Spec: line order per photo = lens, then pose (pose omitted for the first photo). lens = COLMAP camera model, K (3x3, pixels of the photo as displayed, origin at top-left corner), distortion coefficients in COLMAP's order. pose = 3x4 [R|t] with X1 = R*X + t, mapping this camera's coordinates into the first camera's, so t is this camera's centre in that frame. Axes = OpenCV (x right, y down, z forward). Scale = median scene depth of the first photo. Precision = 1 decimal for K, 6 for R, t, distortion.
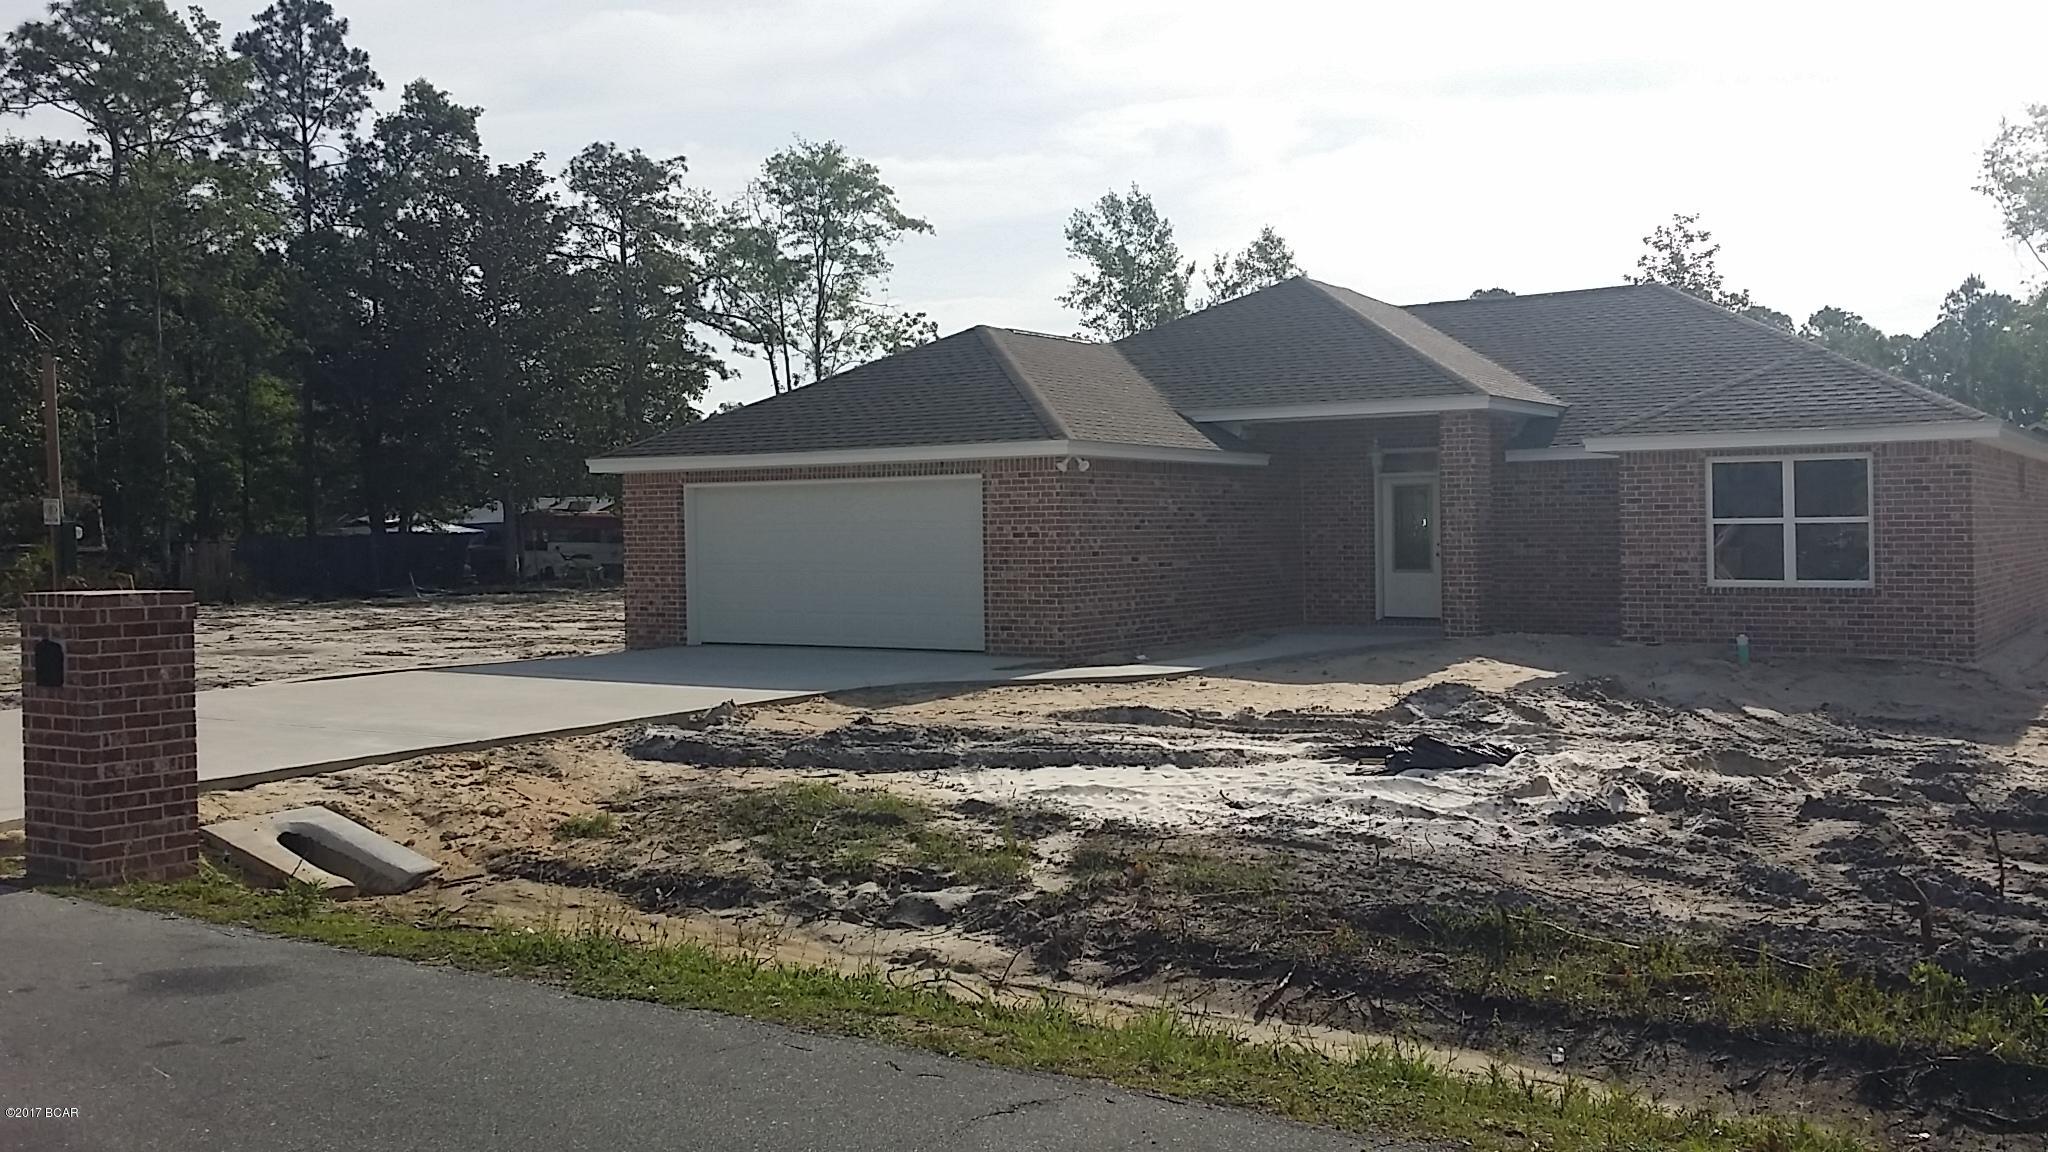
lens RADIAL K [[1884.0, 0, 1024.0], [0, 1884.0, 576.0], [0, 0, 1]] dist [0.043061, -0.010710]
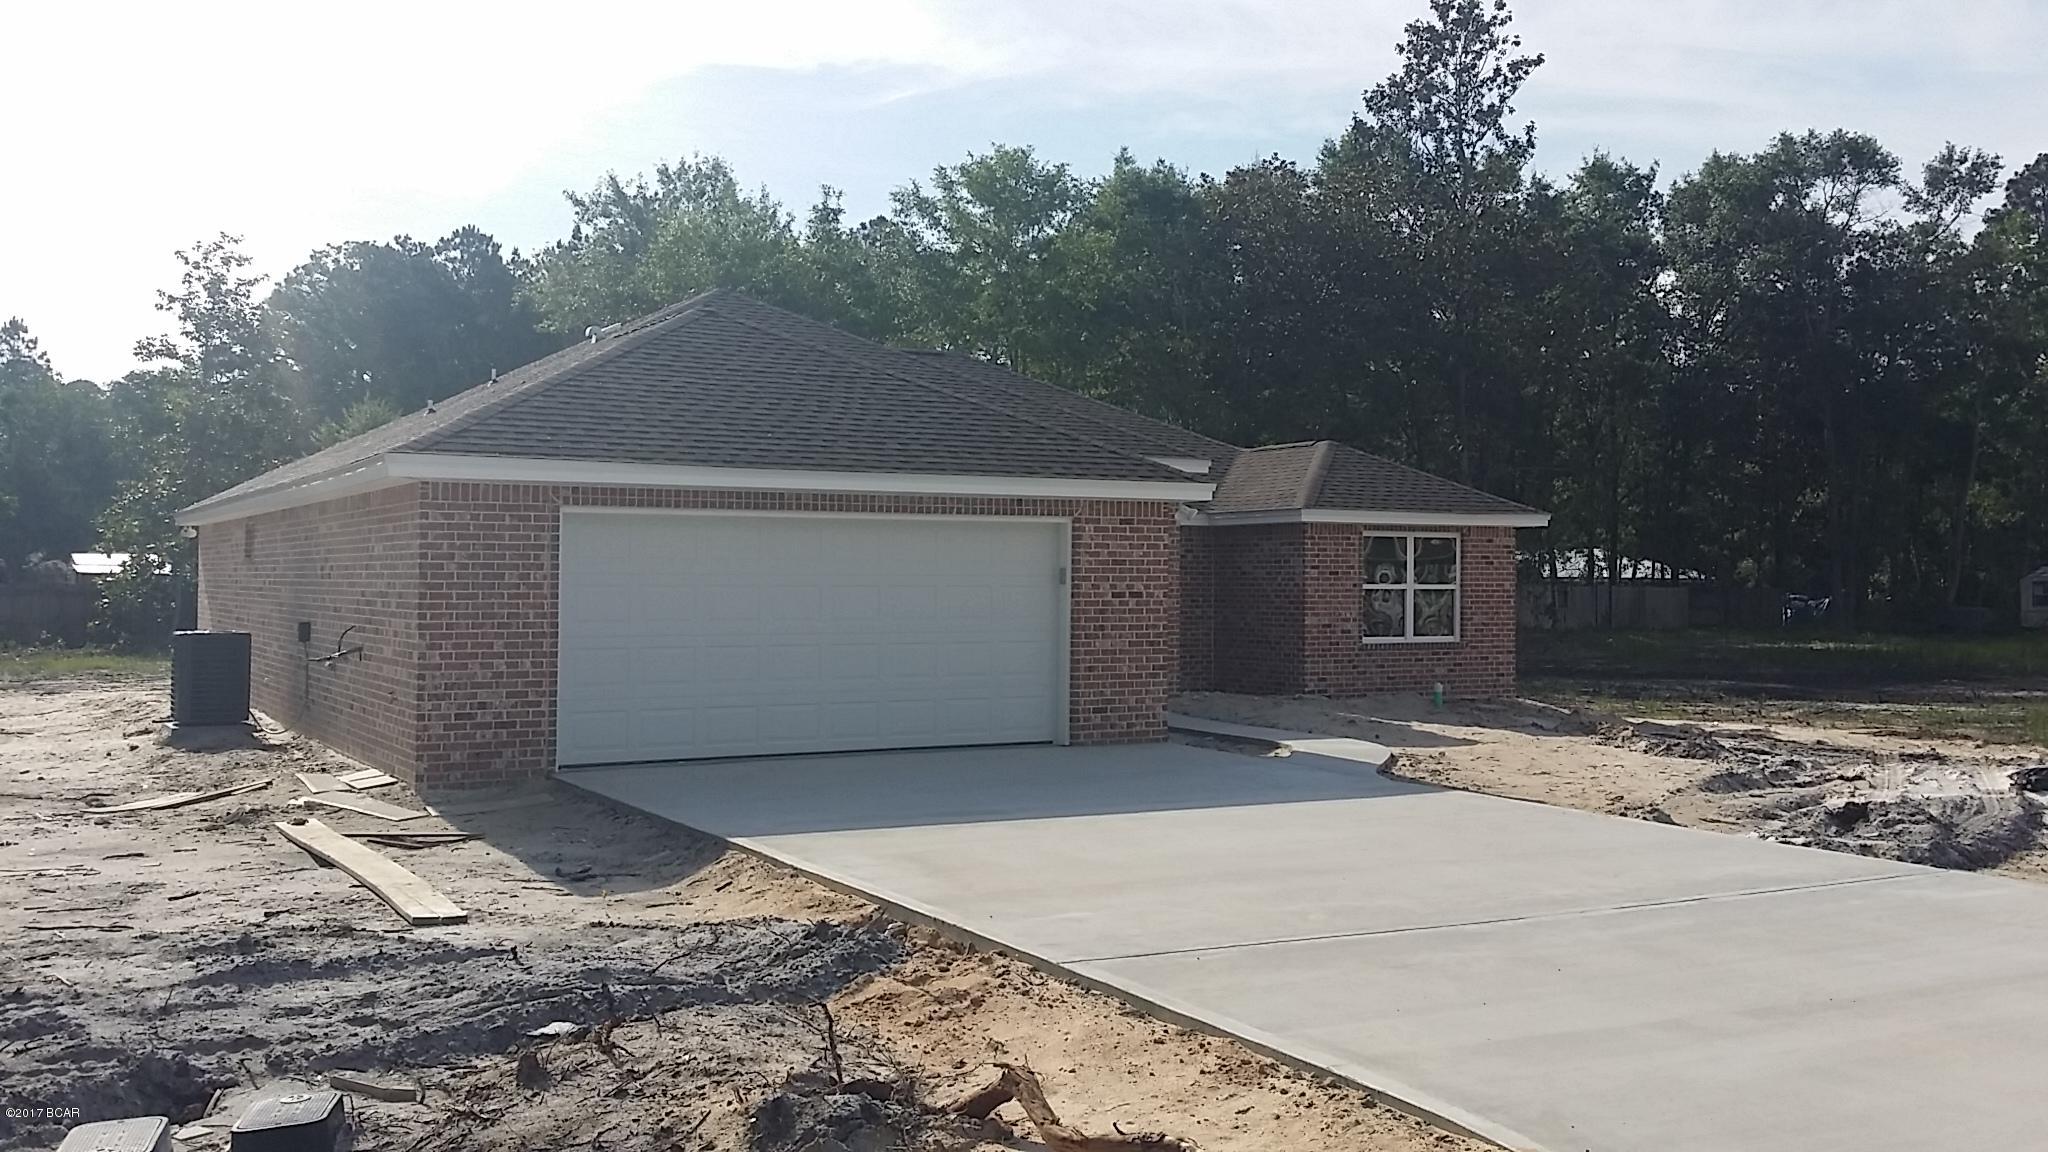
lens RADIAL K [[1884.0, 0, 1024.0], [0, 1884.0, 576.0], [0, 0, 1]] dist [0.043061, -0.010710]
pose [[0.430845, 0.014409, 0.902311, -0.747577], [0.012820, 0.999674, -0.022085, -0.012270], [-0.902335, 0.021083, 0.430520, 0.678583]]
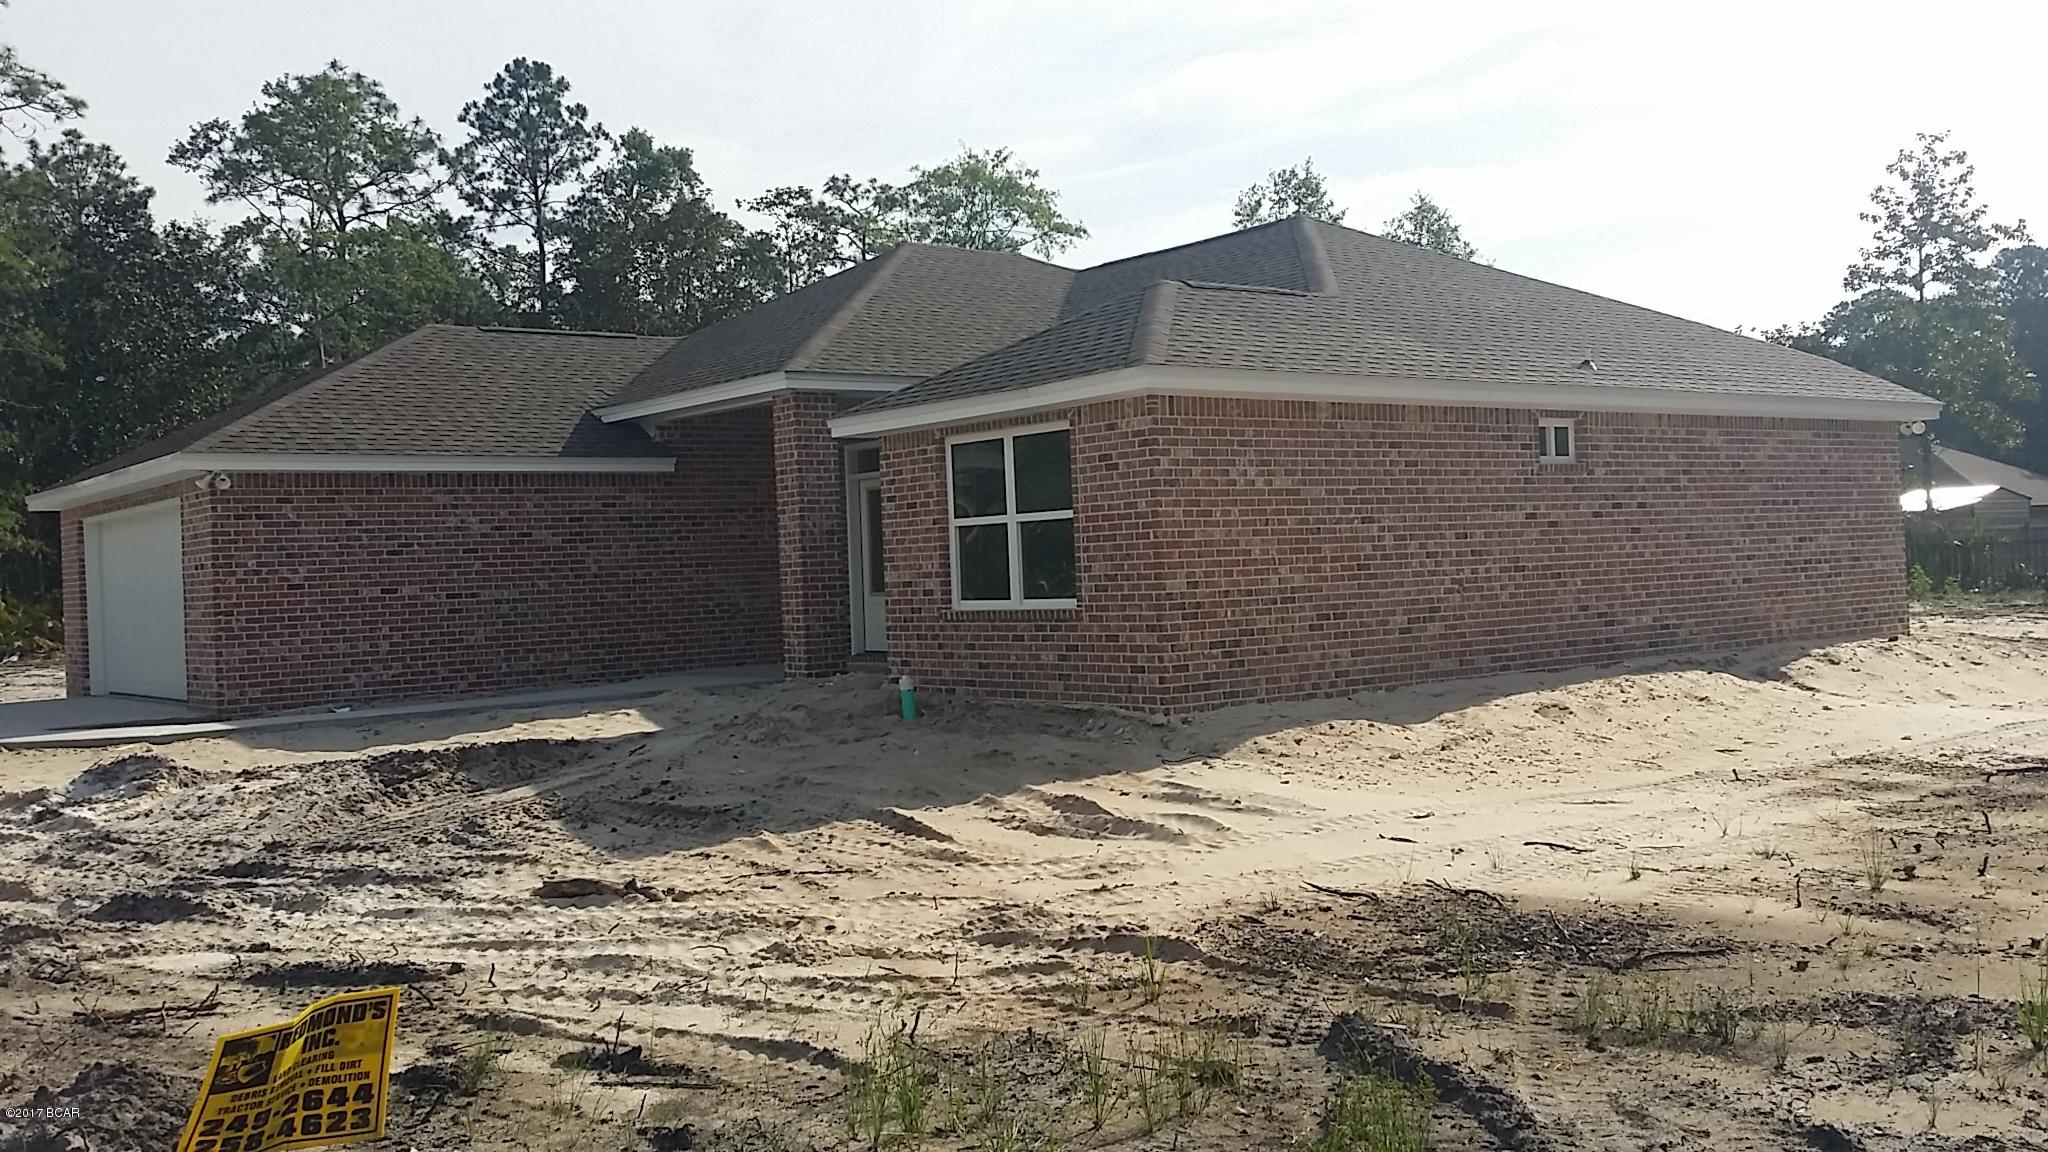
lens RADIAL K [[1884.0, 0, 1024.0], [0, 1884.0, 576.0], [0, 0, 1]] dist [0.043061, -0.010710]
pose [[0.951252, -0.027181, -0.307214, 0.605192], [0.023495, 0.999601, -0.015689, 0.004295], [0.307518, 0.007706, 0.951511, 0.298088]]
